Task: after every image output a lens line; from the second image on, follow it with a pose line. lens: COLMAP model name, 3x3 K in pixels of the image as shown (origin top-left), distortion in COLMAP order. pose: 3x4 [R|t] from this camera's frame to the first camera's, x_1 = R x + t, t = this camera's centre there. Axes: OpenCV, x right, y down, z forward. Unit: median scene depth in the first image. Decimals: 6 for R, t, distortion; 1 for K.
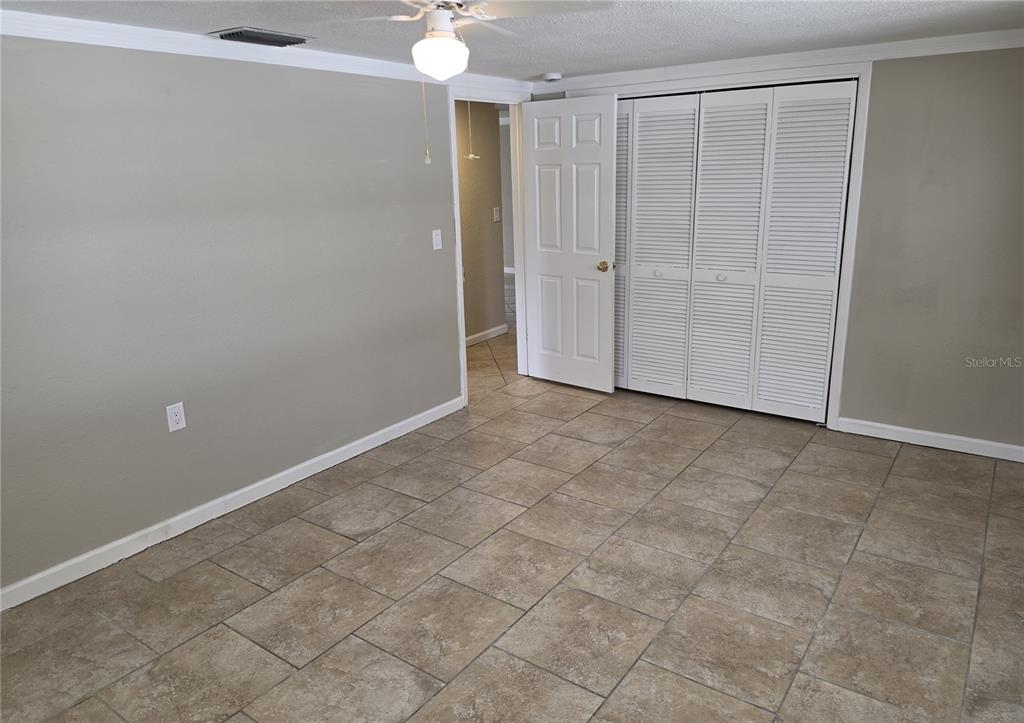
lens RADIAL K [[693.3, 0, 515.7], [0, 693.3, 362.9], [0, 0, 1]] dist [0.003659, -0.004696]
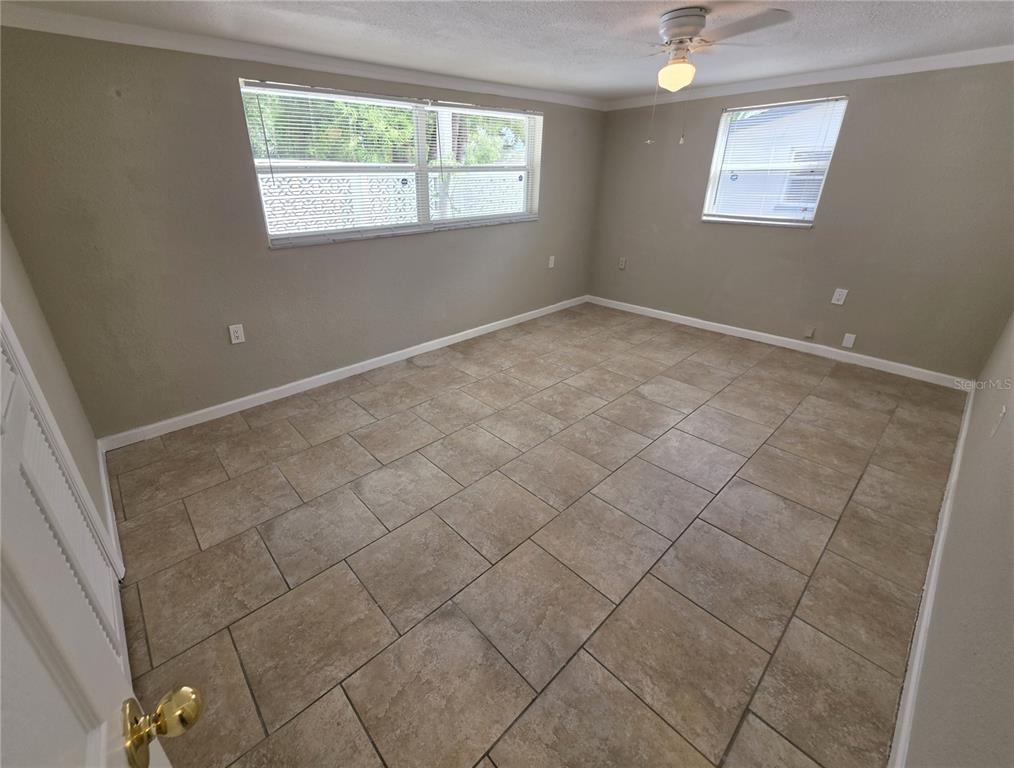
lens RADIAL K [[416.7, 0, 504.1], [0, 416.7, 383.8], [0, 0, 1]] dist [-0.004890, -0.000046]
pose [[-0.982868, -0.048145, 0.177912, 0.046166], [0.084215, 0.741317, 0.665850, -0.380023], [-0.163947, 0.669426, -0.724563, 1.528762]]
